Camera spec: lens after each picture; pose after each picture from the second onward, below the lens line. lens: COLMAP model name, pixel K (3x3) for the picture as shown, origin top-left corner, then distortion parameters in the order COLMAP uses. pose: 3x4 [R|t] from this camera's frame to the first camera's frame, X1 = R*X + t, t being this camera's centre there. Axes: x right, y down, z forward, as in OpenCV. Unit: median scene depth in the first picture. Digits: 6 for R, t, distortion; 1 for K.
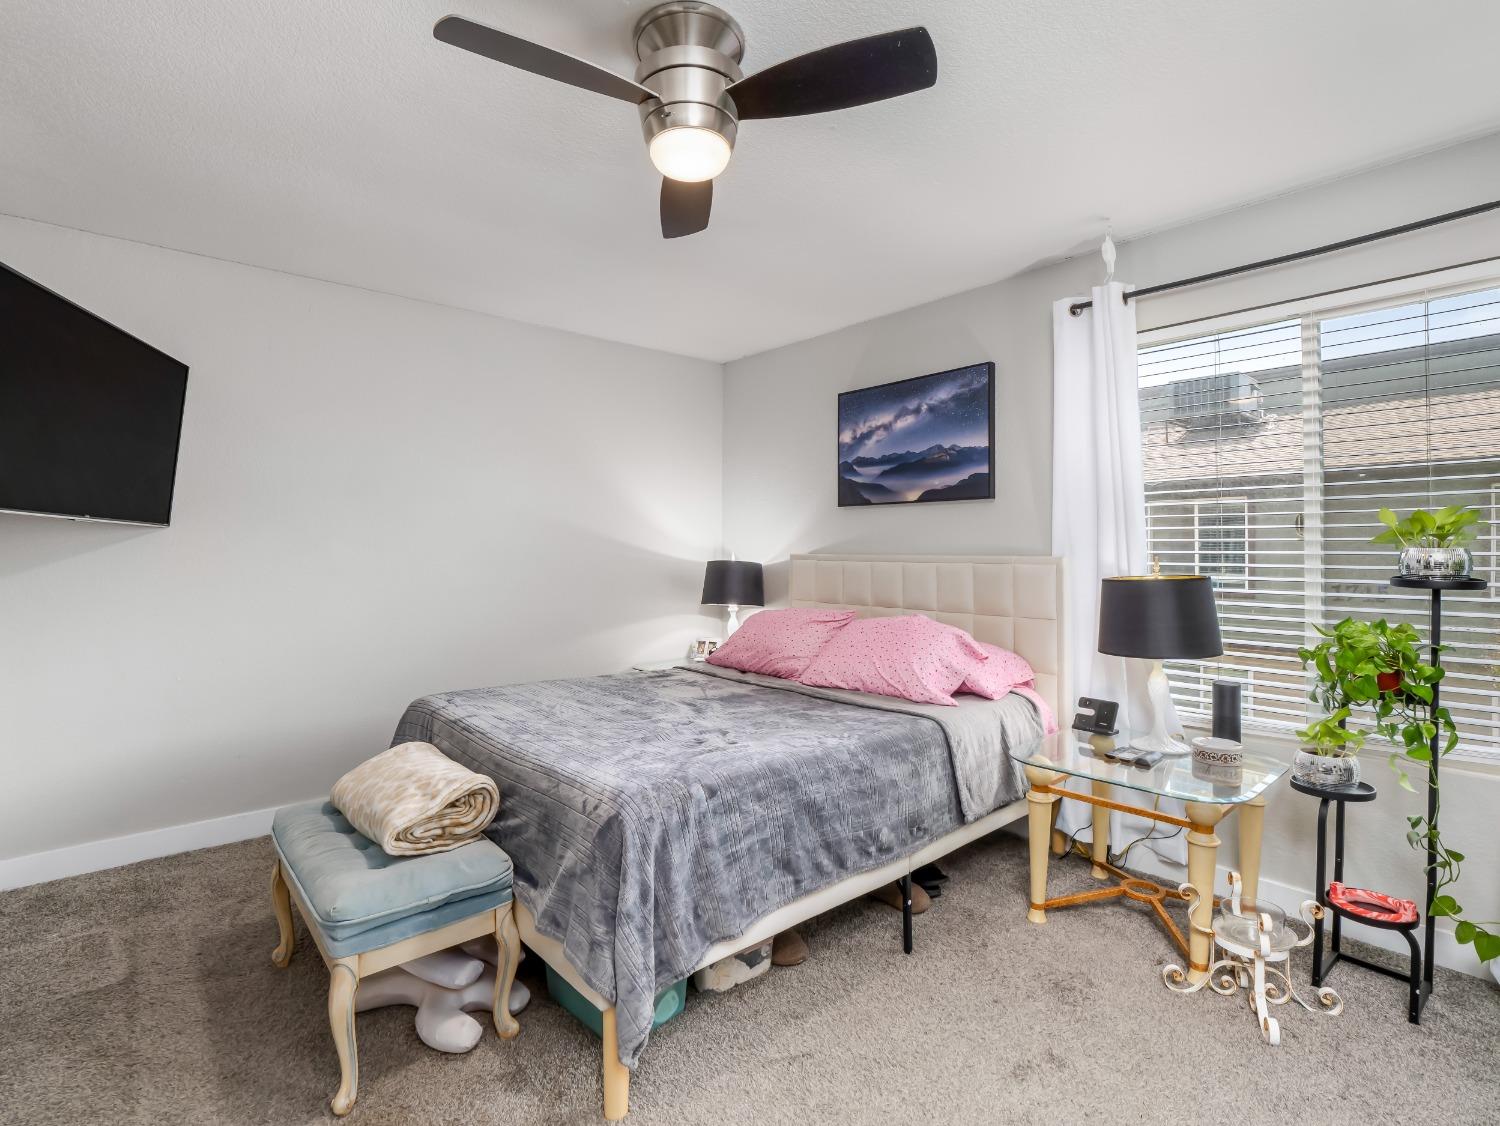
lens RADIAL K [[743.3, 0, 746.0], [0, 743.3, 546.8], [0, 0, 1]] dist [-0.014199, -0.000605]
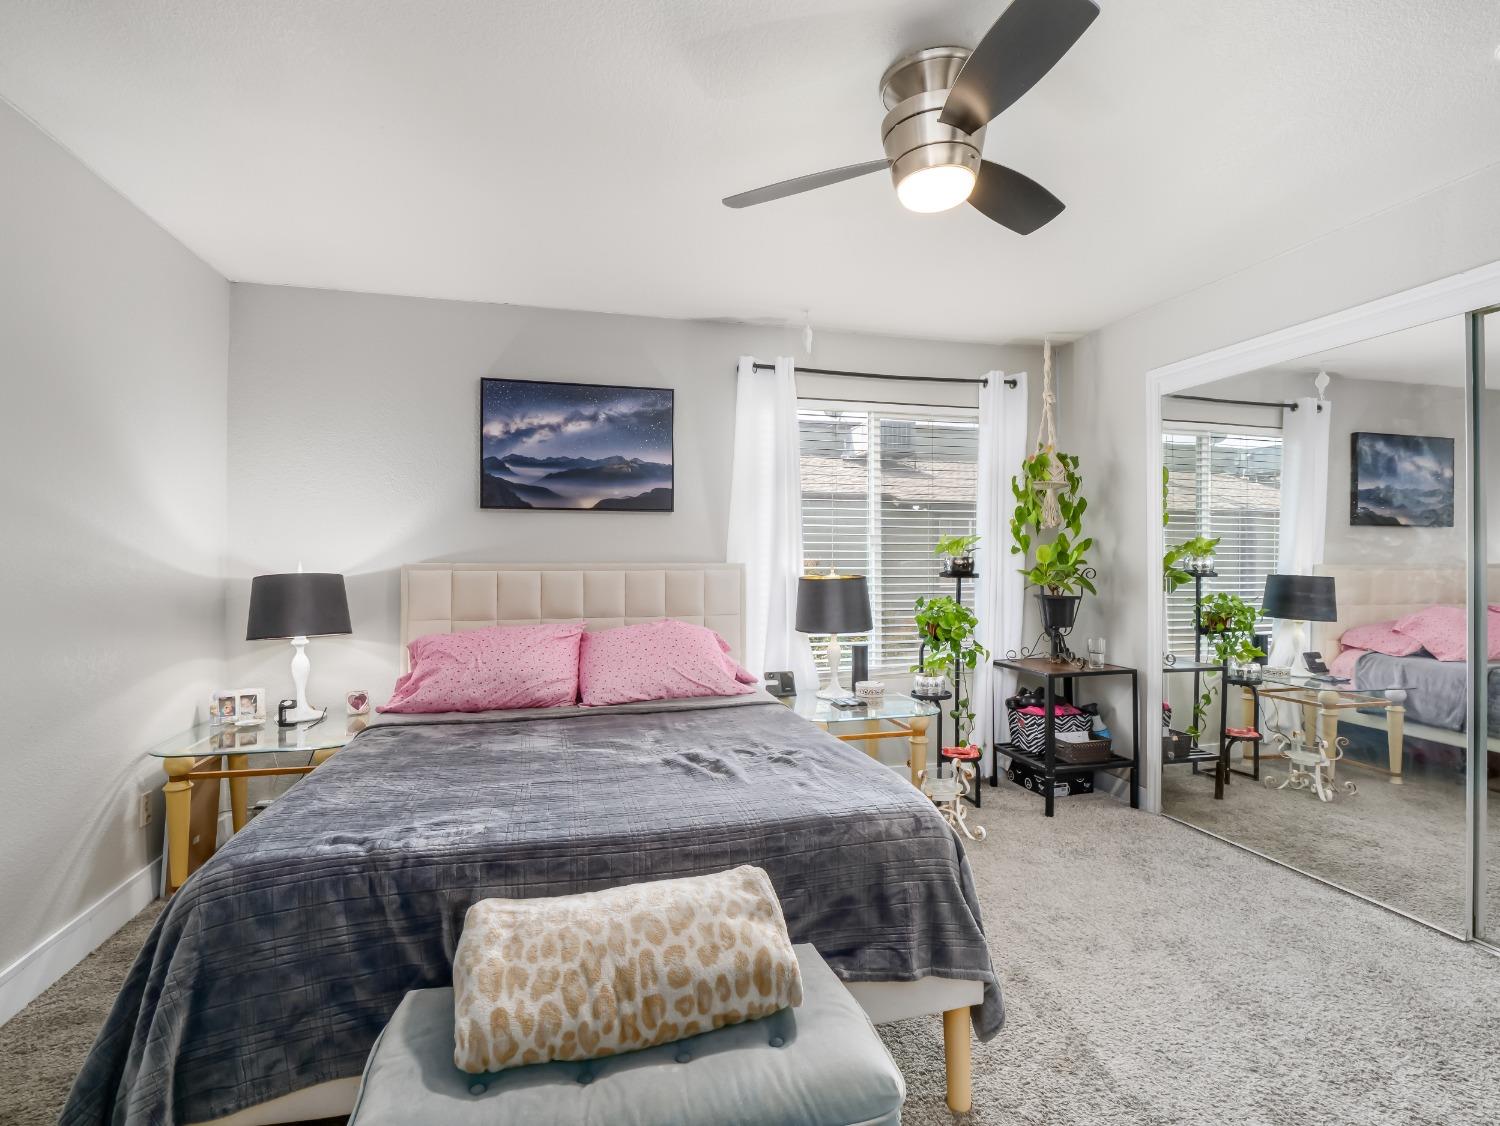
lens RADIAL K [[738.6, 0, 750.0], [0, 738.6, 563.0], [0, 0, 1]] dist [-0.000436, -0.005470]
pose [[0.425404, -0.008135, 0.904967, -0.584887], [-0.003574, 0.999937, 0.010668, -0.000398], [-0.904996, -0.007773, 0.425348, 0.393102]]
